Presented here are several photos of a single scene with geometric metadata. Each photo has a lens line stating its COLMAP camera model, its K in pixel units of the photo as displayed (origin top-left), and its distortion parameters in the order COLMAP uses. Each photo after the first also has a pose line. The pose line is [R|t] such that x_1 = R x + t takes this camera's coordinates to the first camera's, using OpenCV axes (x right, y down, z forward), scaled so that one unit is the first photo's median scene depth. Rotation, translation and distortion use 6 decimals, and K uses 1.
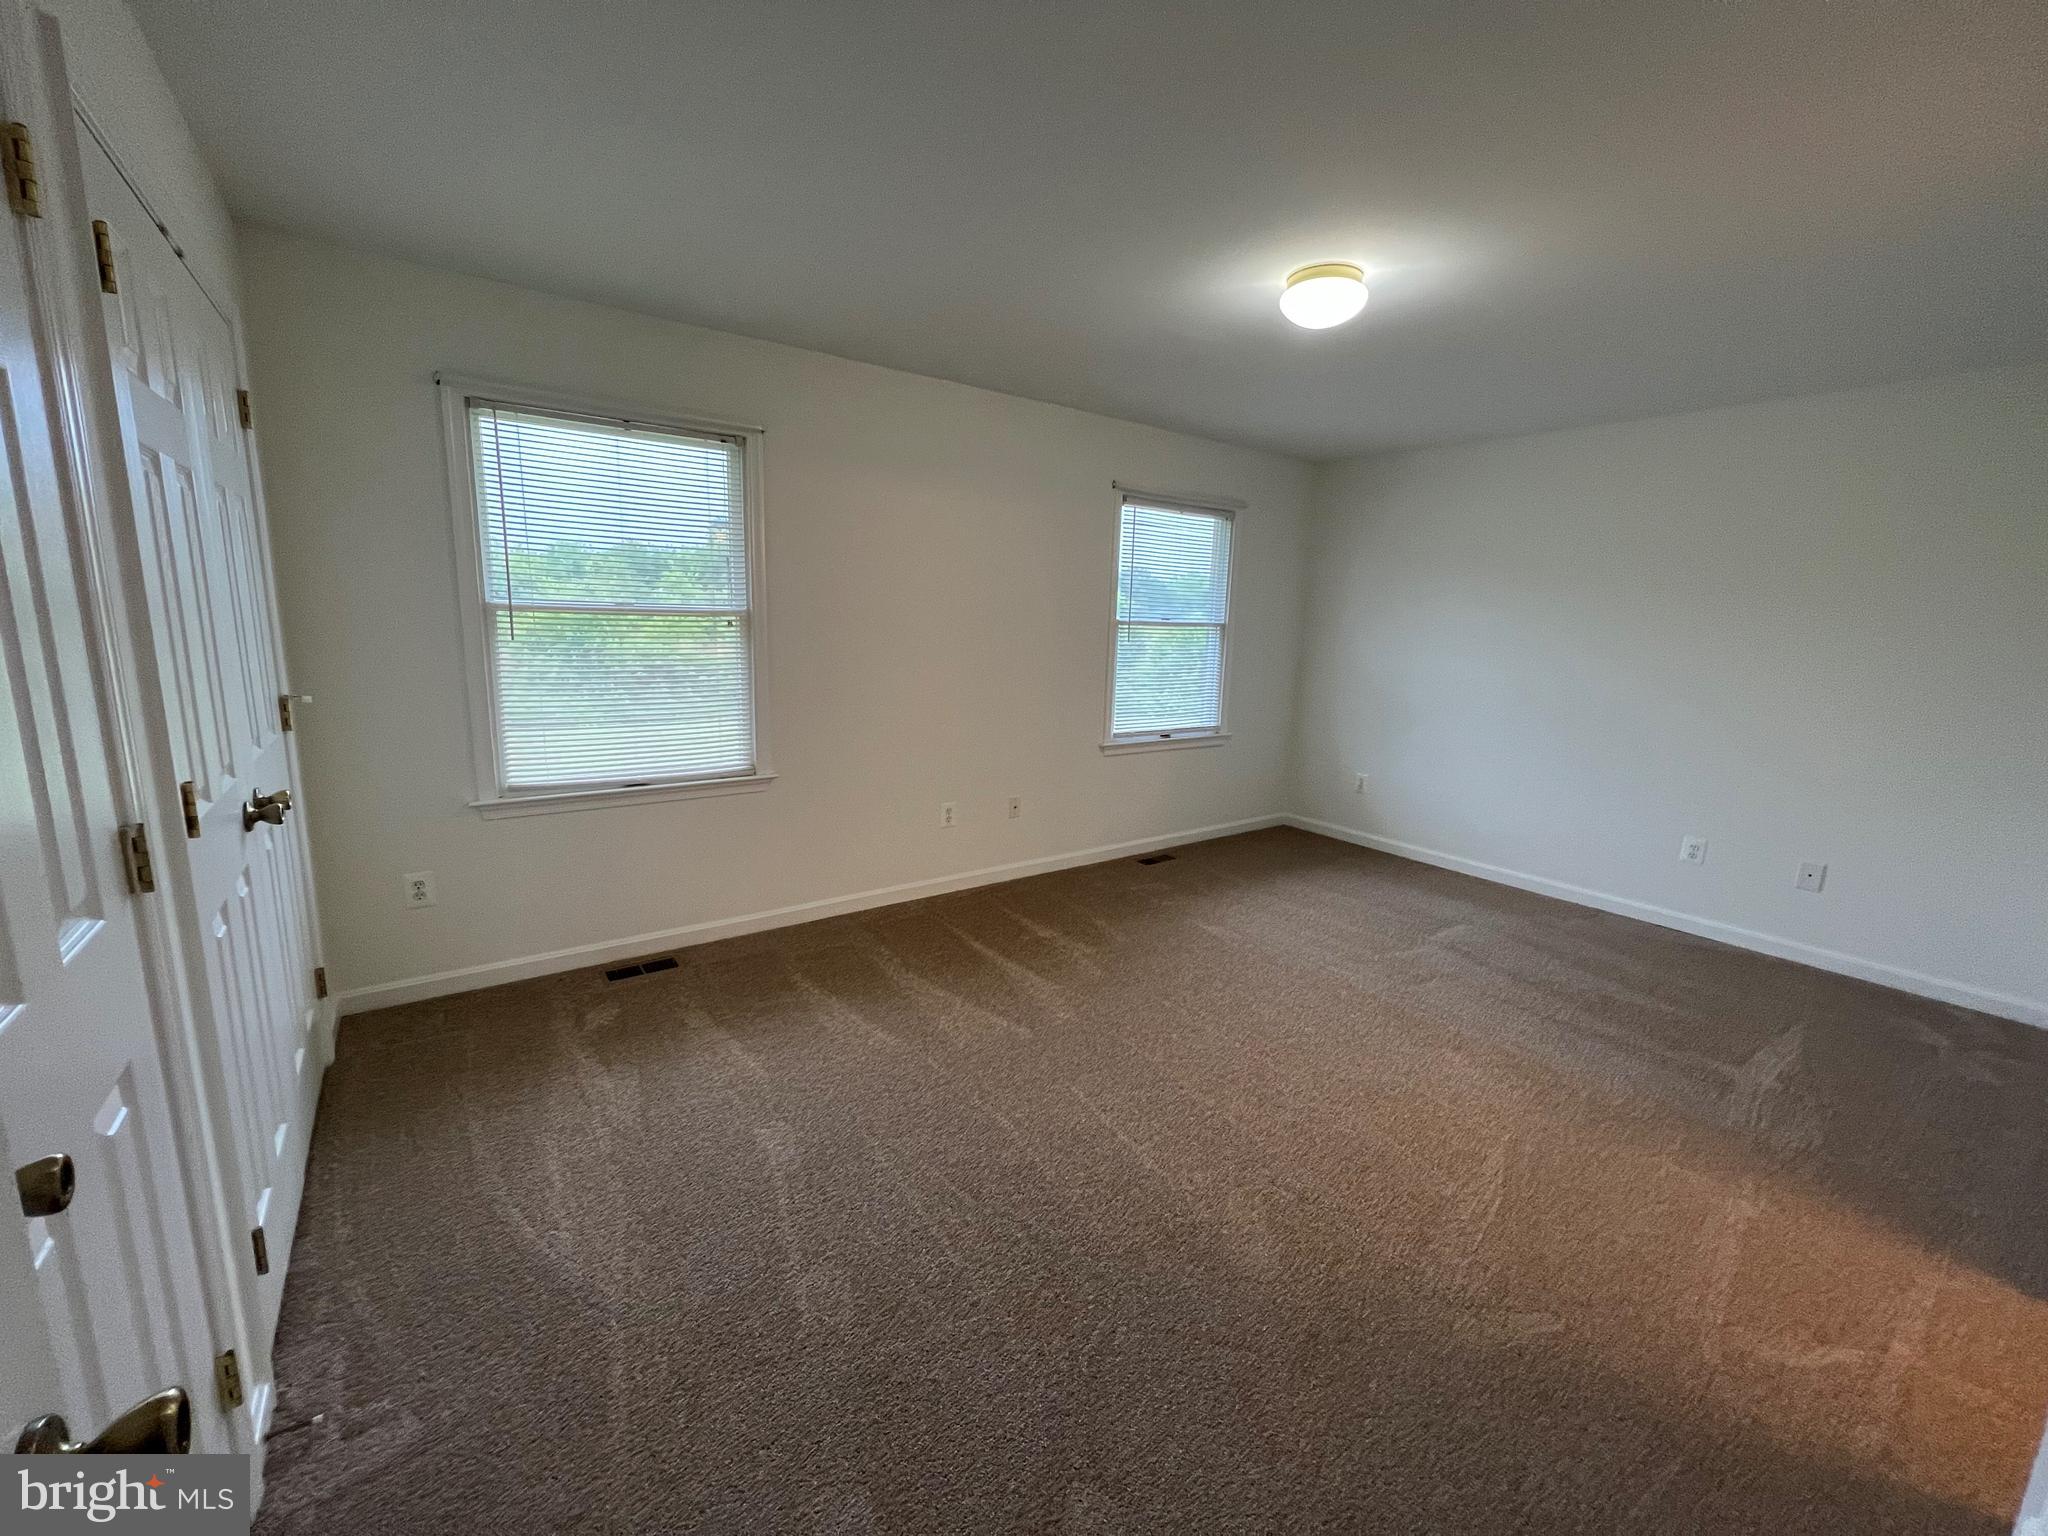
lens RADIAL K [[823.6, 0, 1031.9], [0, 823.6, 780.9], [0, 0, 1]] dist [0.001498, 0.000203]
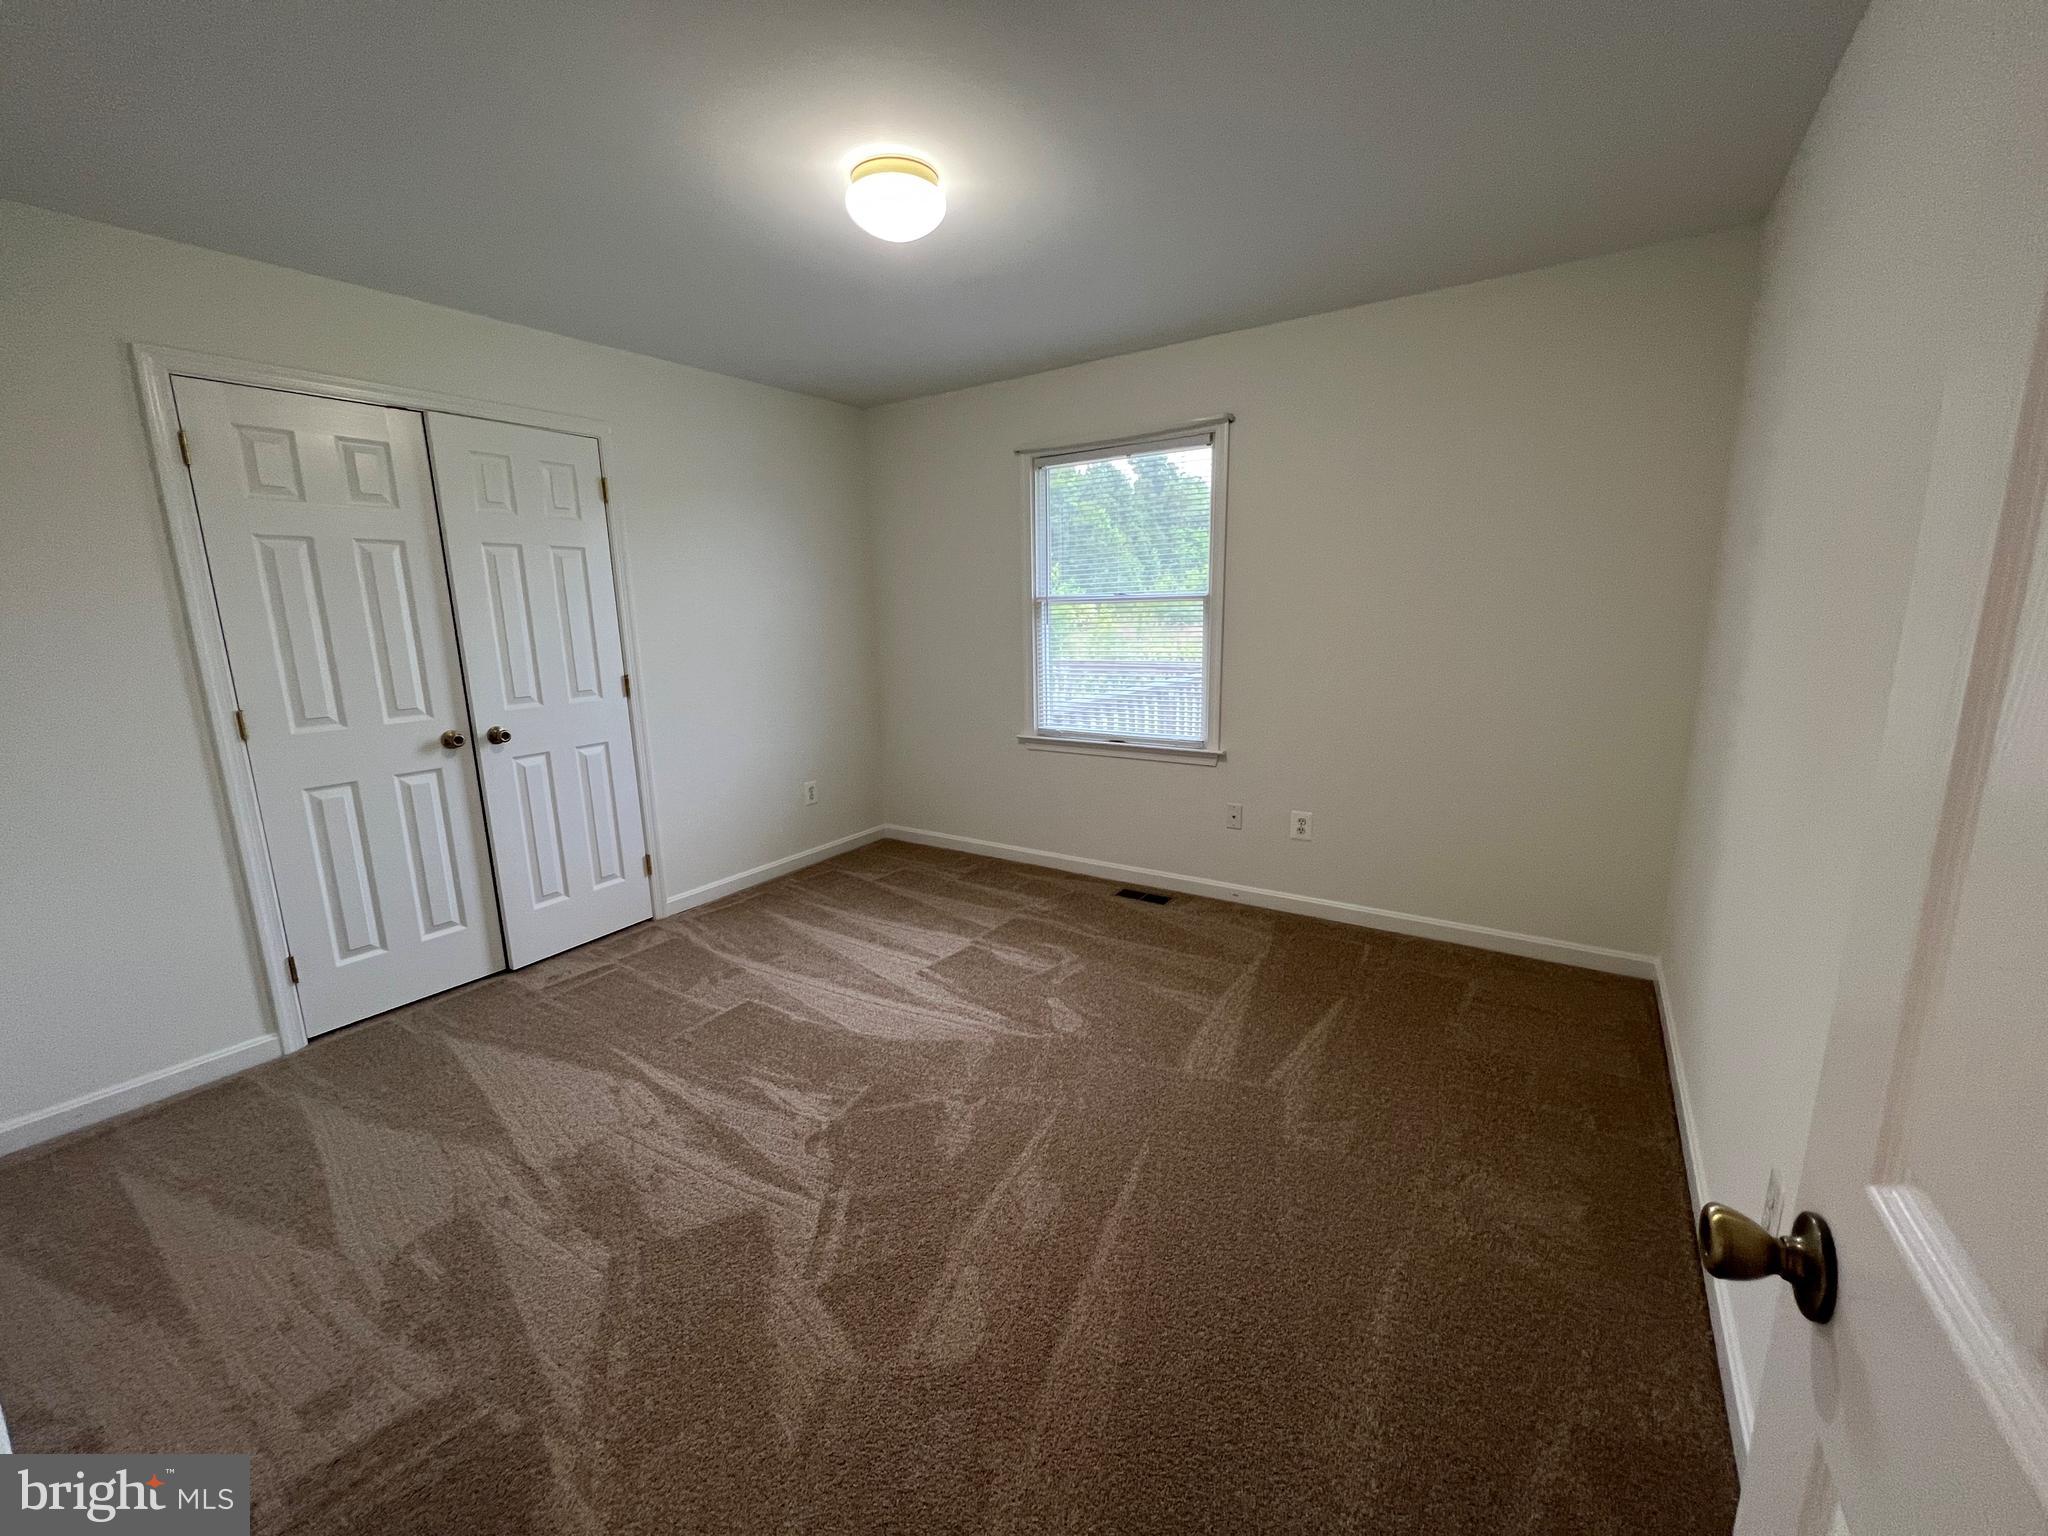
lens RADIAL K [[823.6, 0, 1044.5], [0, 823.6, 766.9], [0, 0, 1]] dist [0.001498, 0.000203]
pose [[0.332249, 0.154114, -0.930516, 0.700490], [-0.149710, 0.982670, 0.109296, -0.083993], [0.931234, 0.102994, 0.349563, 0.519497]]
